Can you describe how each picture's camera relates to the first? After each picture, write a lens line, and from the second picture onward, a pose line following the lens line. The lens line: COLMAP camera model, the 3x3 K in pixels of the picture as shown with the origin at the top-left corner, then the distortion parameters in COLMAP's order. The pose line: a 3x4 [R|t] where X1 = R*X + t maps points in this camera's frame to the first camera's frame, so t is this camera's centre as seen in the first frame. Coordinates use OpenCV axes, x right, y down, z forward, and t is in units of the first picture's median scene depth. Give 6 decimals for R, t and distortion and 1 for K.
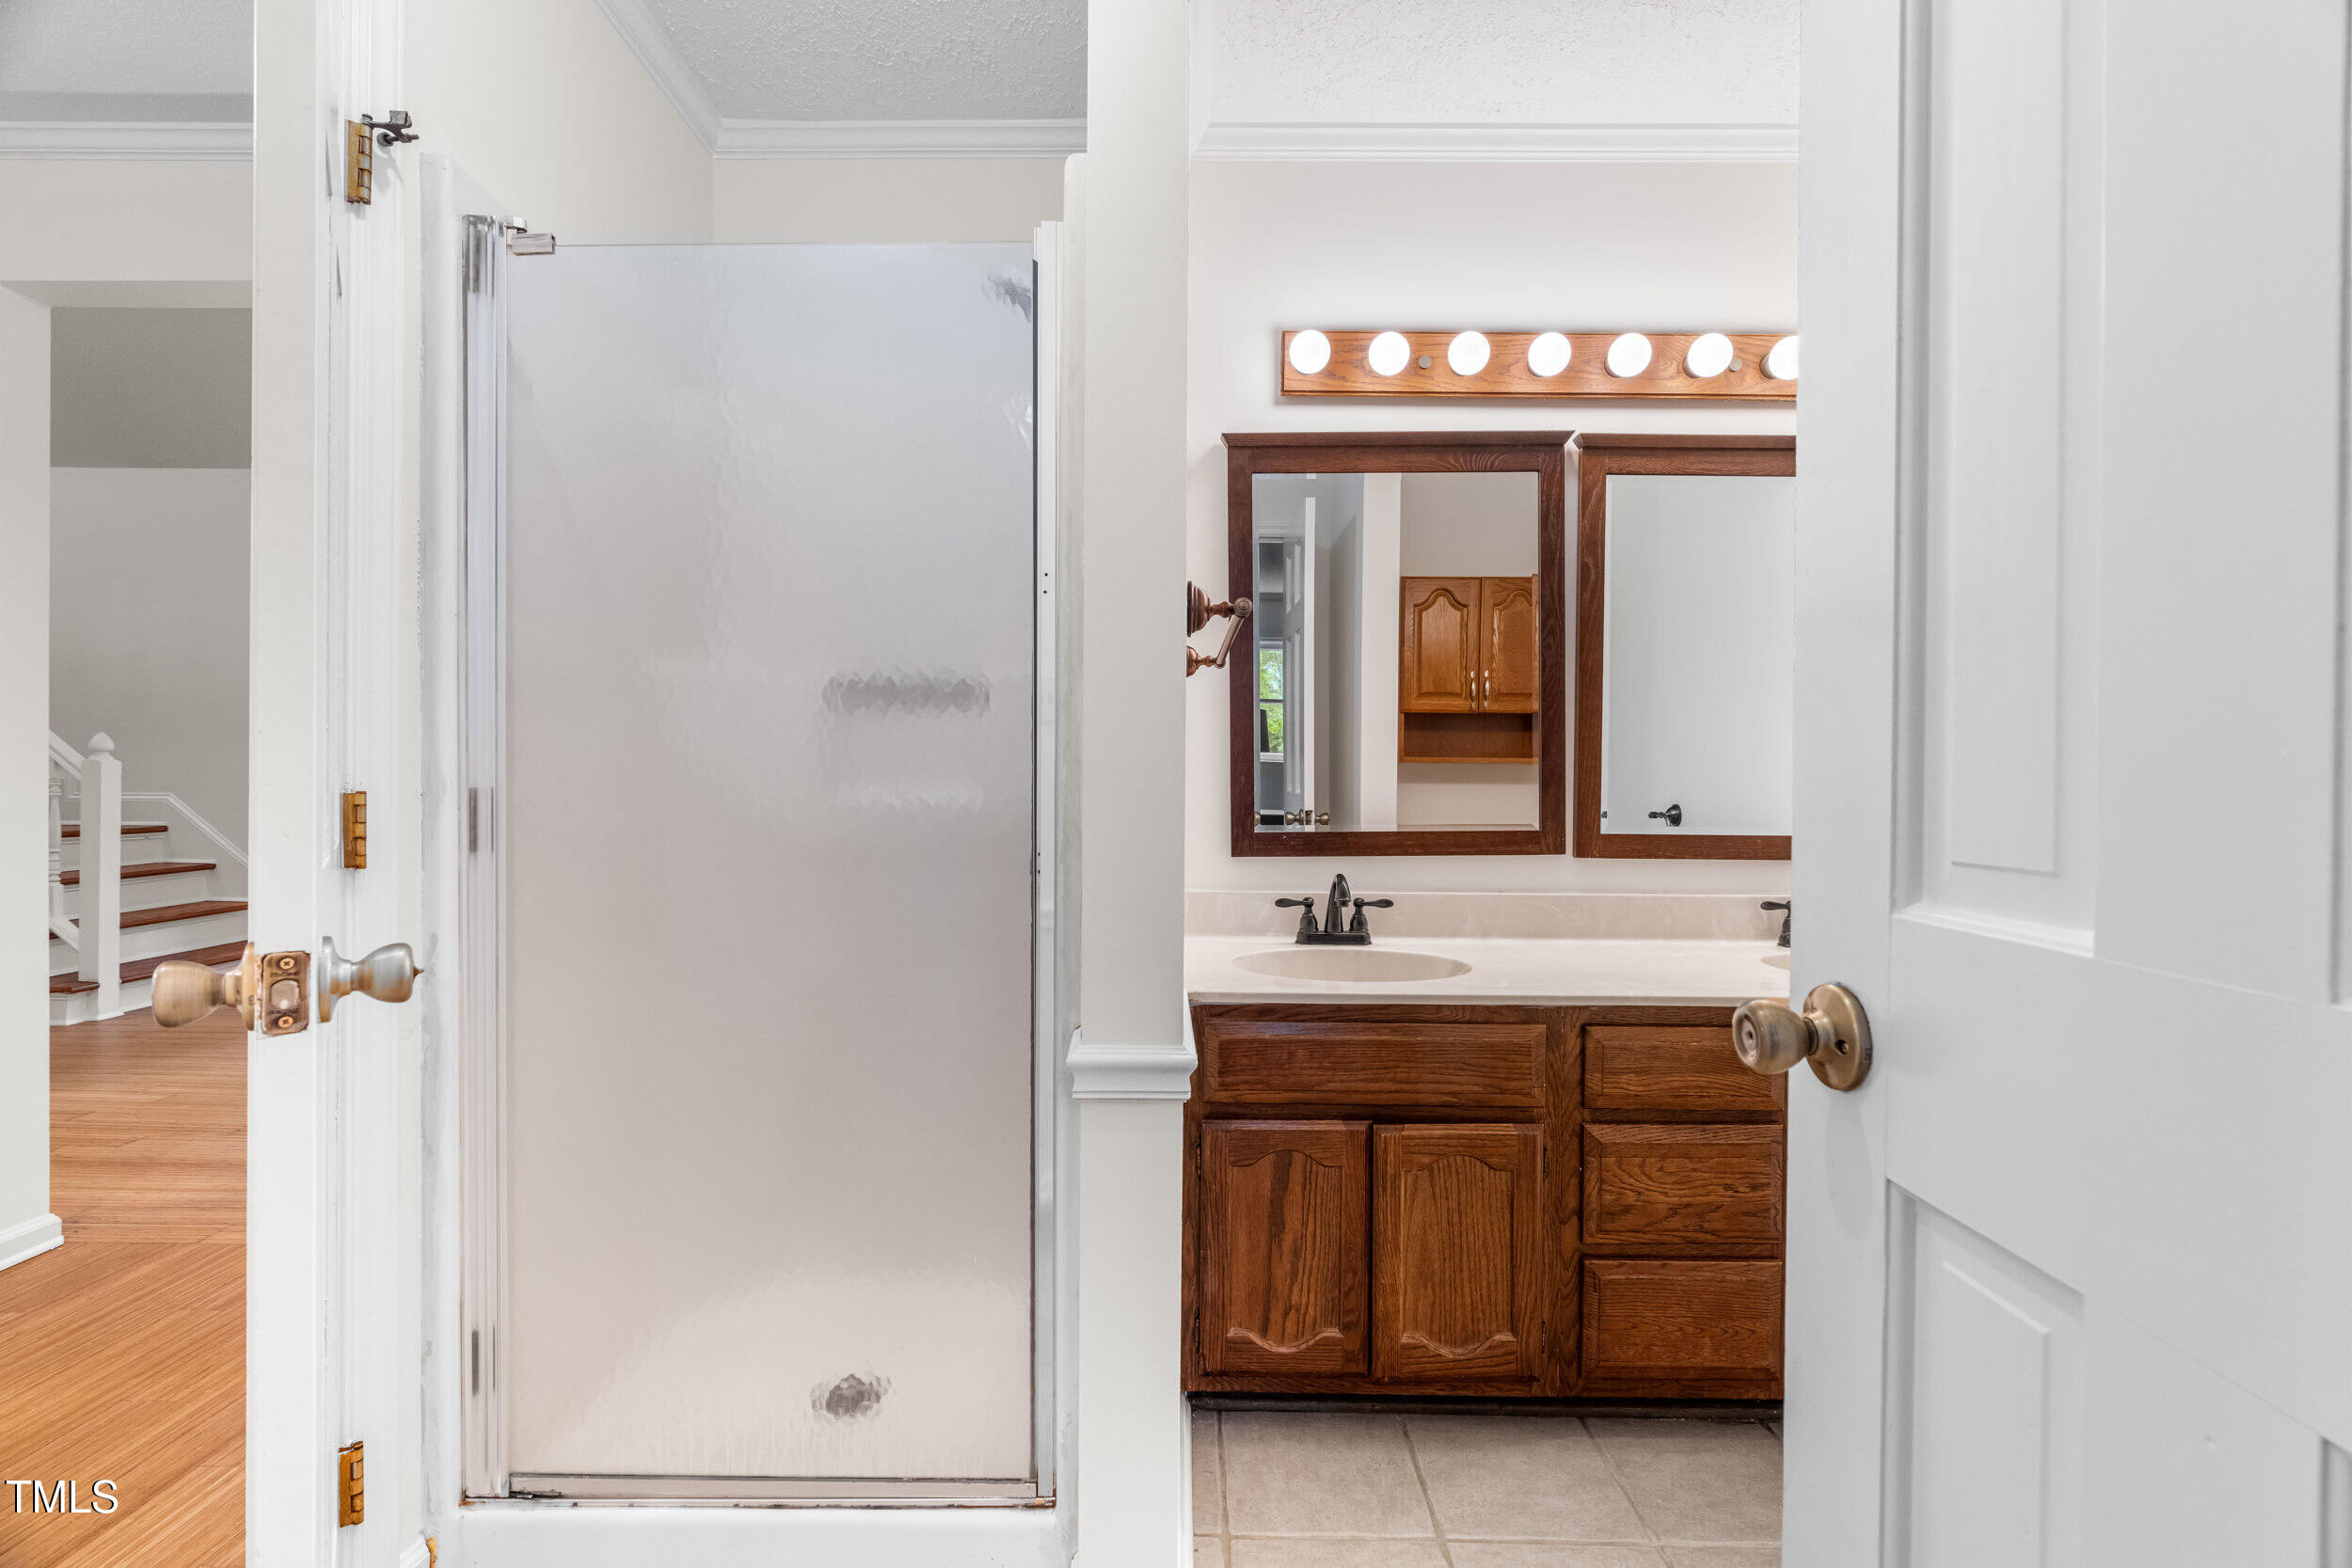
lens RADIAL K [[1052.4, 0, 1174.8], [0, 1052.4, 783.5], [0, 0, 1]] dist [-0.006174, 0.000277]
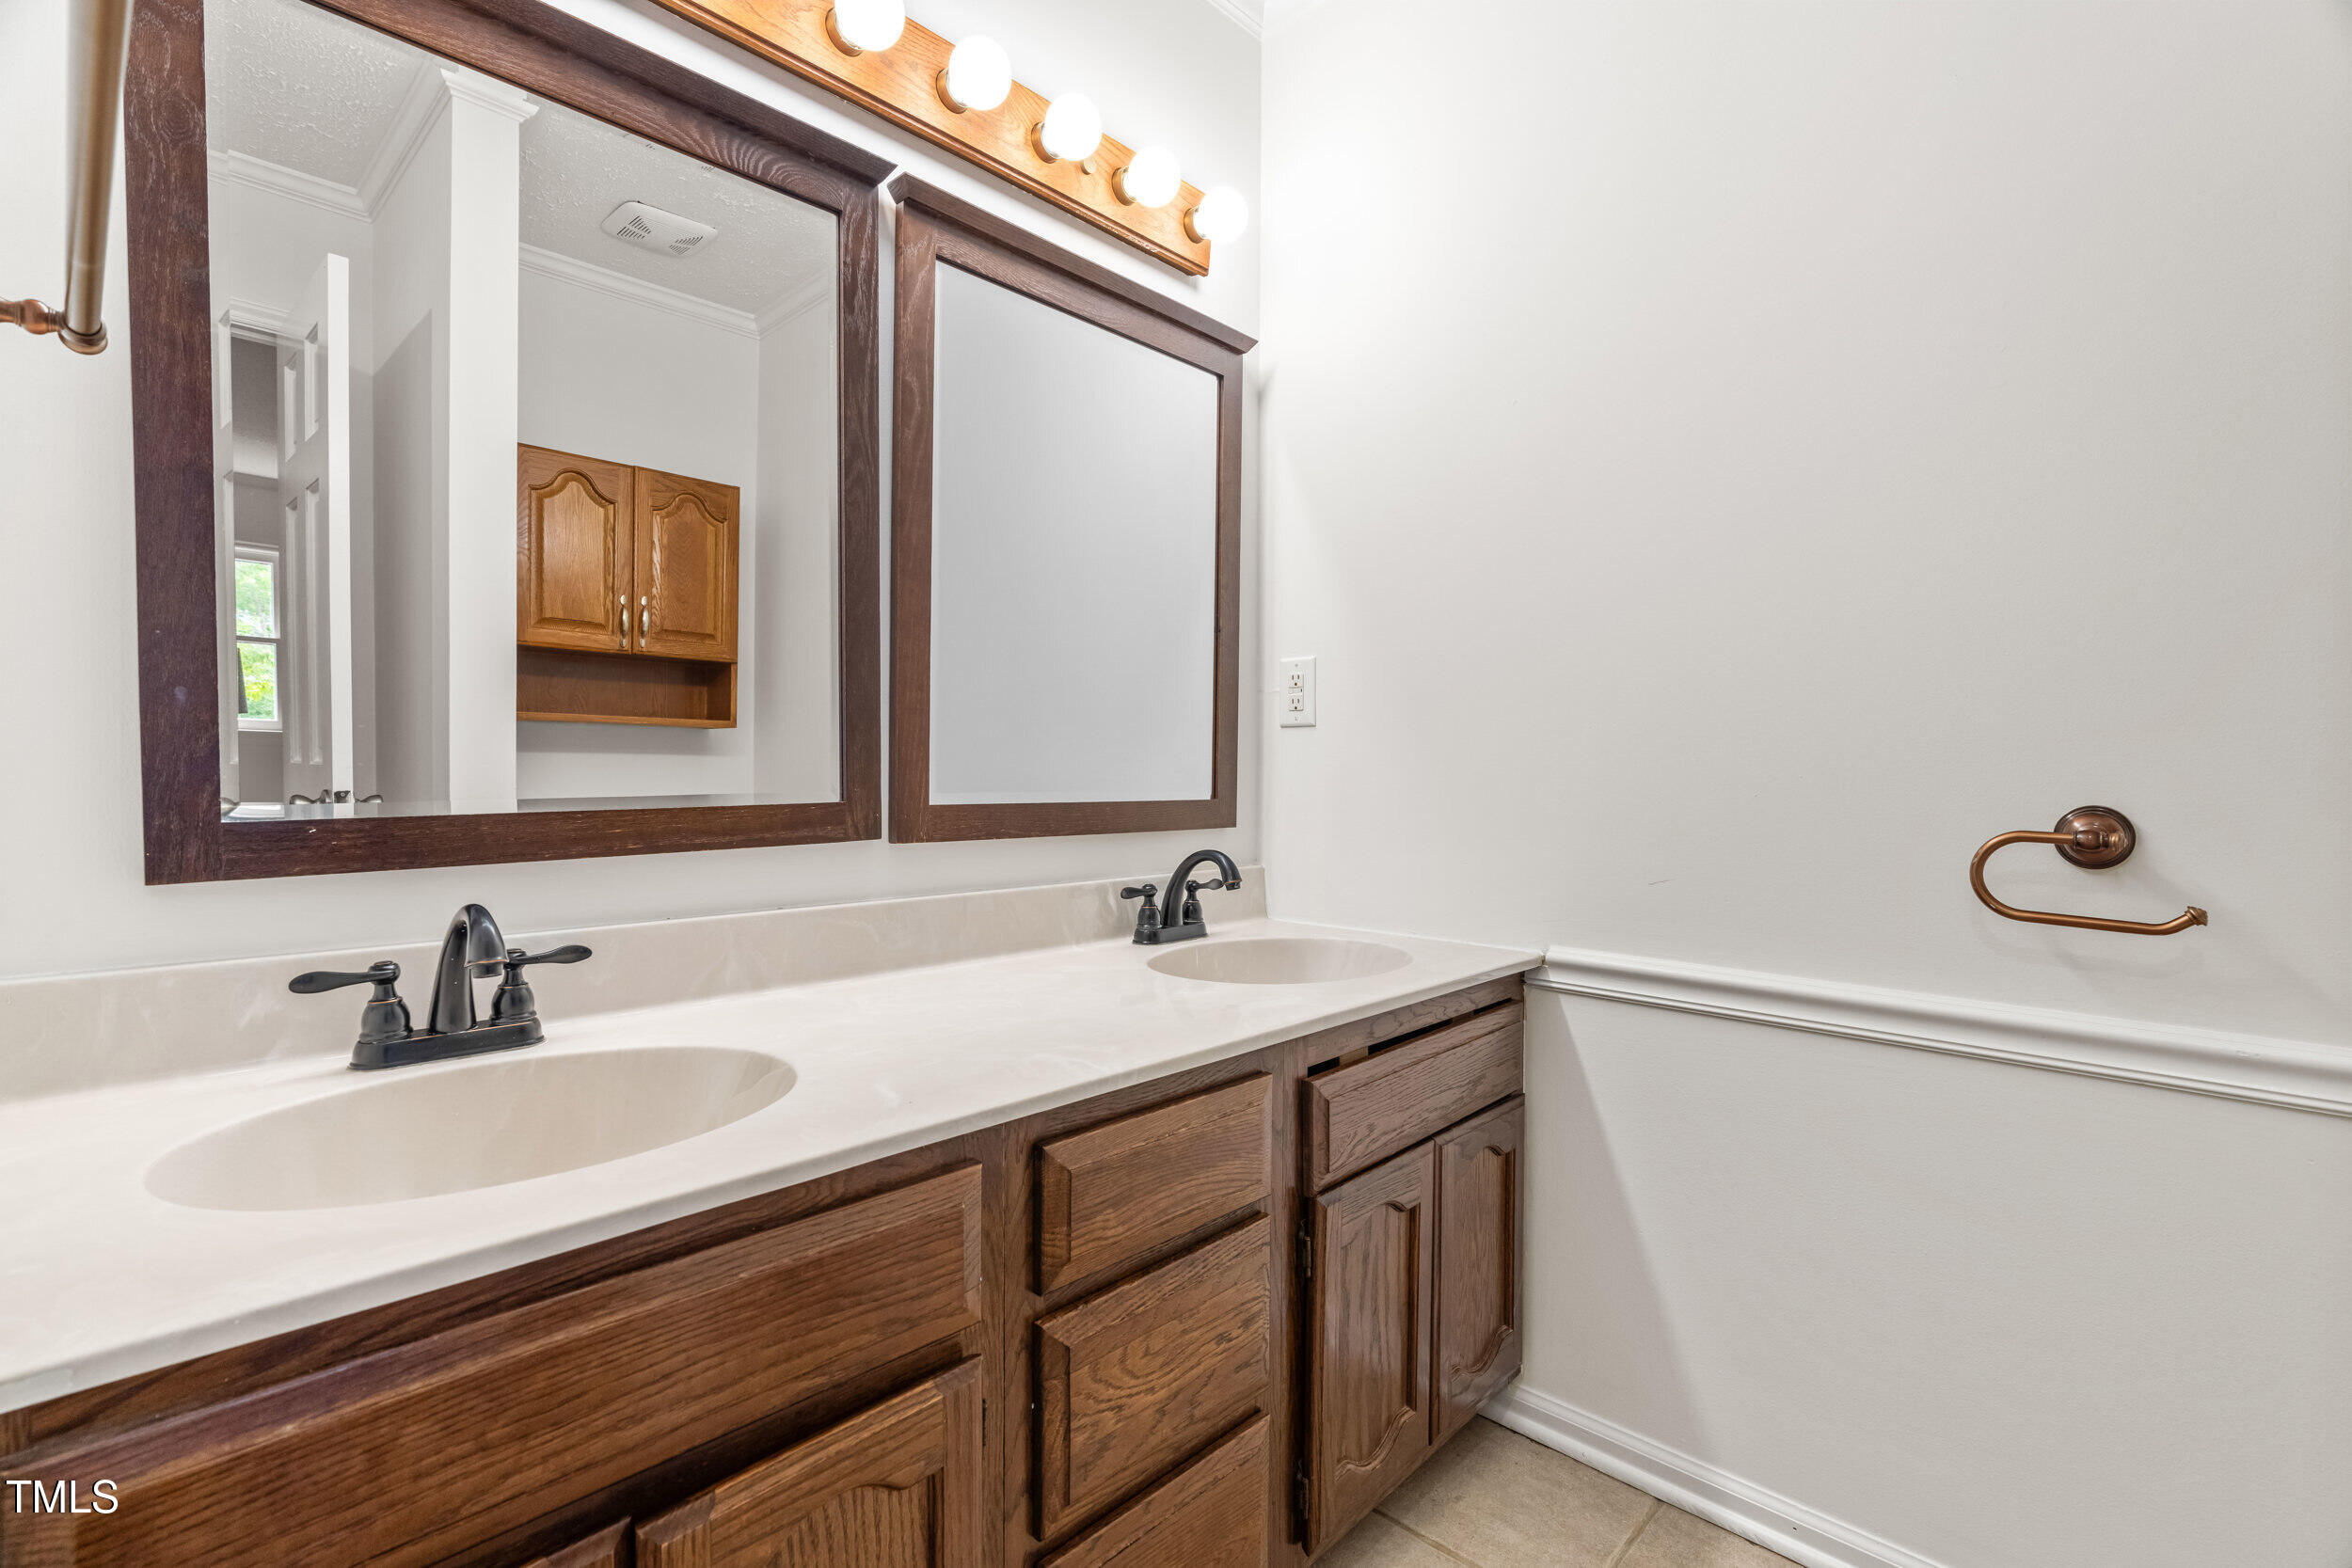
lens RADIAL K [[1052.4, 0, 1180.7], [0, 1052.4, 790.2], [0, 0, 1]] dist [-0.006174, 0.000277]
pose [[0.682695, -0.013614, 0.730577, 0.033504], [0.001280, 0.999847, 0.017435, 0.028161], [-0.730702, -0.010967, 0.682608, 0.454015]]
